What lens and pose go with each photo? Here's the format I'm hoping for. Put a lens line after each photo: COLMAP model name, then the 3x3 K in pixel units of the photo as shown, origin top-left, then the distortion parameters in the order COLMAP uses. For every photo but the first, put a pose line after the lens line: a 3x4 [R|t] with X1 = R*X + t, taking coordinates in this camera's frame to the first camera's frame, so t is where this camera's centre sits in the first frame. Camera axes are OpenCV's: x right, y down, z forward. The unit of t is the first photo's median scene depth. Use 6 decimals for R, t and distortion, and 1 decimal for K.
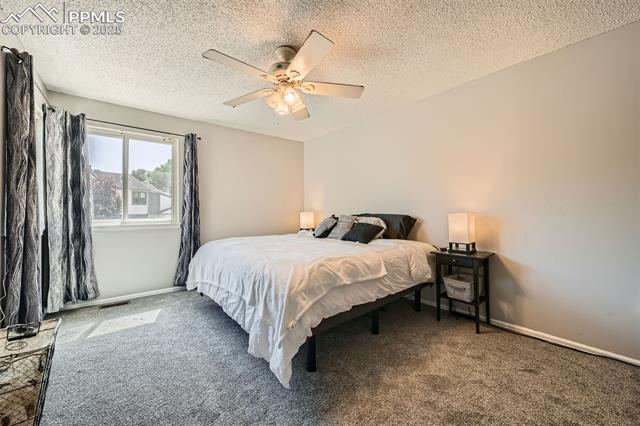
lens RADIAL K [[252.3, 0, 321.3], [0, 252.3, 210.1], [0, 0, 1]] dist [-0.003832, 0.000788]
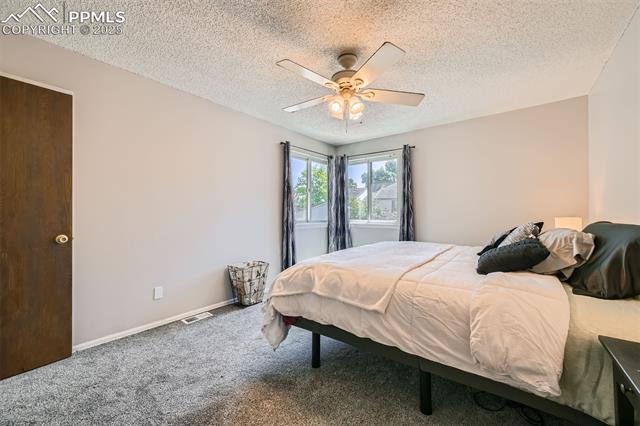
lens RADIAL K [[252.3, 0, 322.0], [0, 252.3, 213.1], [0, 0, 1]] dist [-0.003832, 0.000788]
pose [[0.217691, -0.001283, -0.976017, 0.663574], [-0.000428, 0.999999, -0.001410, -0.000459], [0.976018, 0.000725, 0.217691, 0.535689]]
